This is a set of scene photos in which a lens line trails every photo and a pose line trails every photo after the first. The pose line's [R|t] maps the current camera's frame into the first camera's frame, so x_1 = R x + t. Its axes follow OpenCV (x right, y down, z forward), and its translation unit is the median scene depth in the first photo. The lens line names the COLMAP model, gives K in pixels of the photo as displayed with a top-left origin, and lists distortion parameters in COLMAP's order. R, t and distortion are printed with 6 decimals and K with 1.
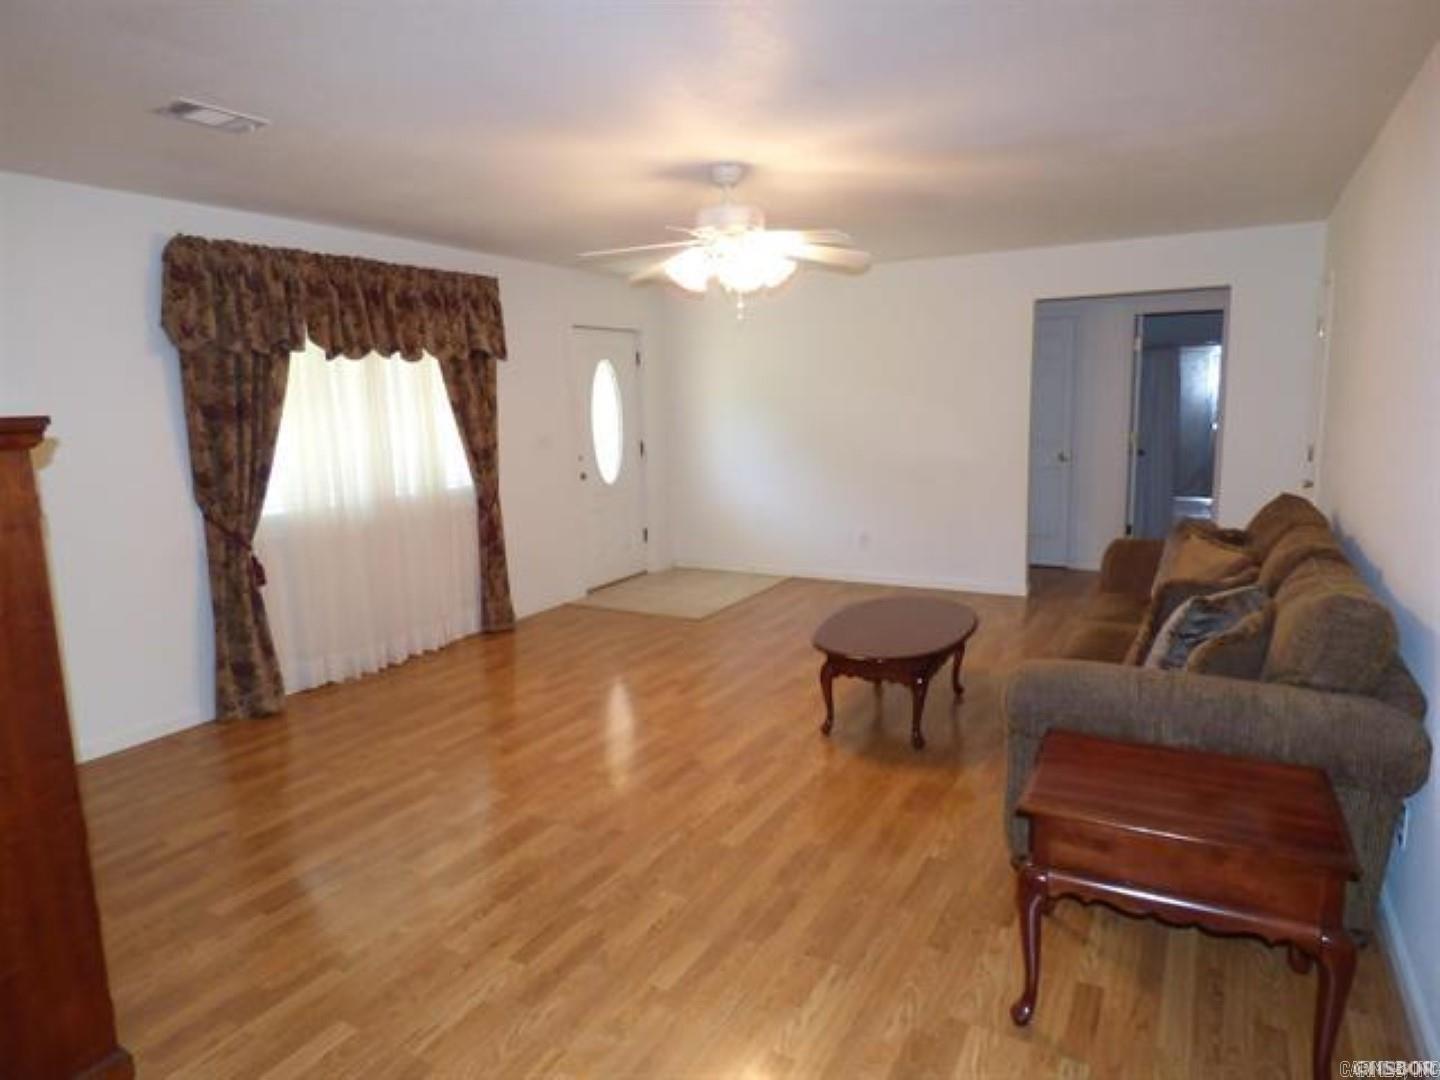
lens RADIAL K [[877.4, 0, 717.8], [0, 877.4, 535.6], [0, 0, 1]] dist [-0.006040, -0.000240]
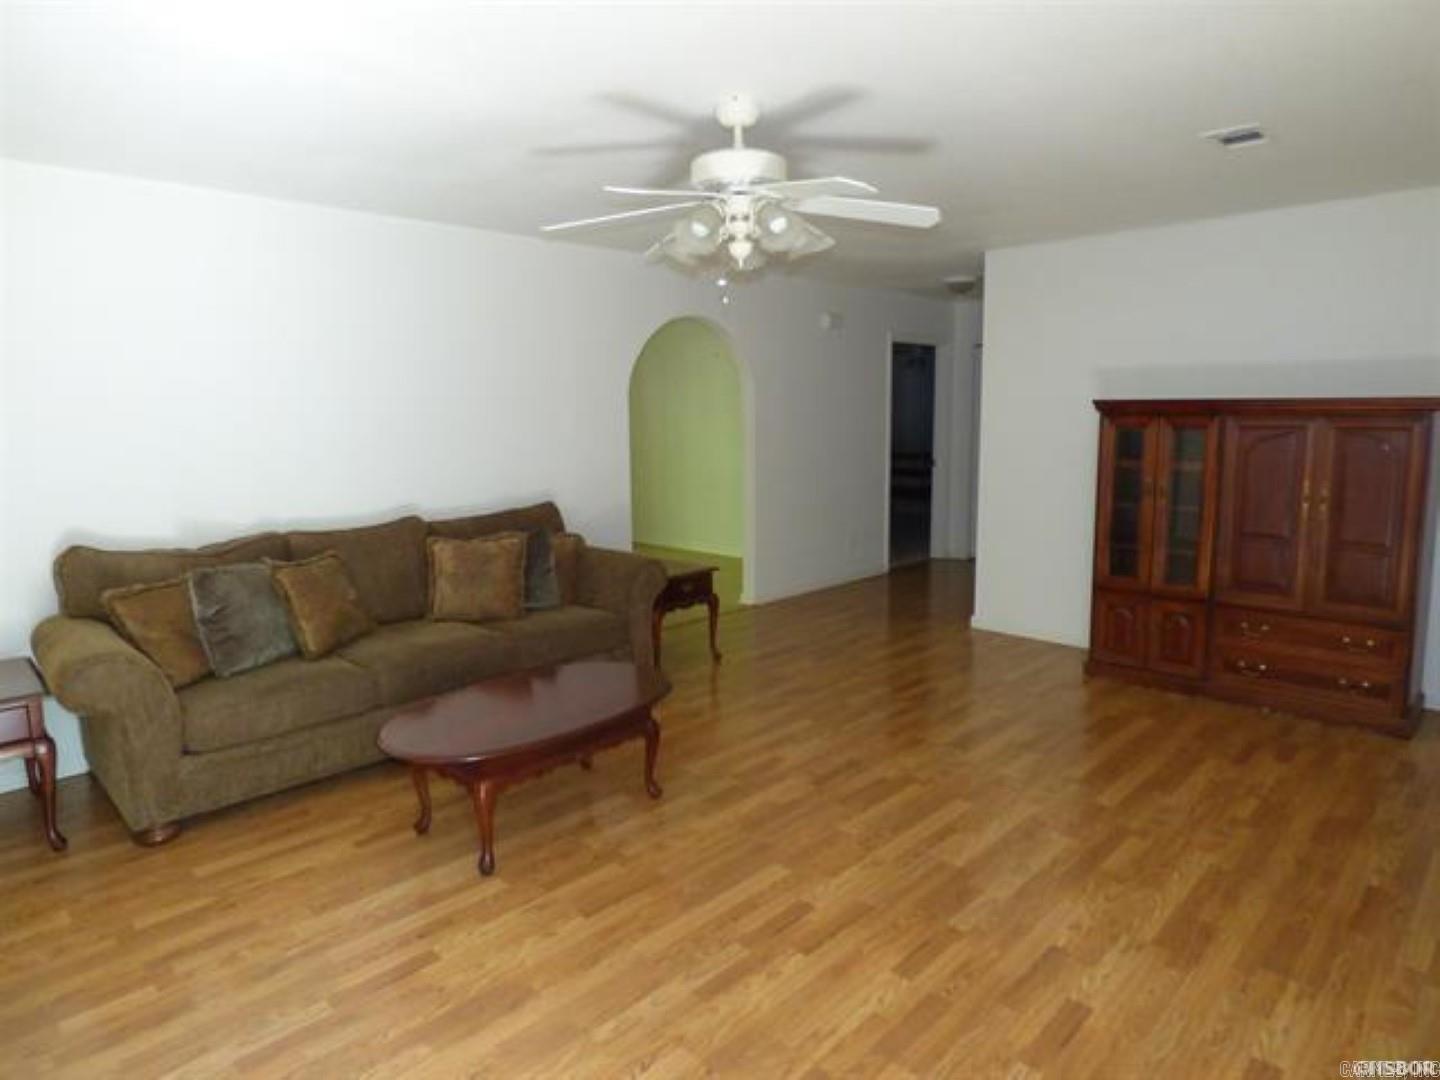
lens RADIAL K [[877.4, 0, 717.8], [0, 877.4, 535.6], [0, 0, 1]] dist [-0.006040, -0.000240]
pose [[-0.966320, 0.003882, 0.257315, -0.175834], [0.081257, 0.953337, 0.290768, -0.293794], [-0.244180, 0.301884, -0.921544, 1.881056]]
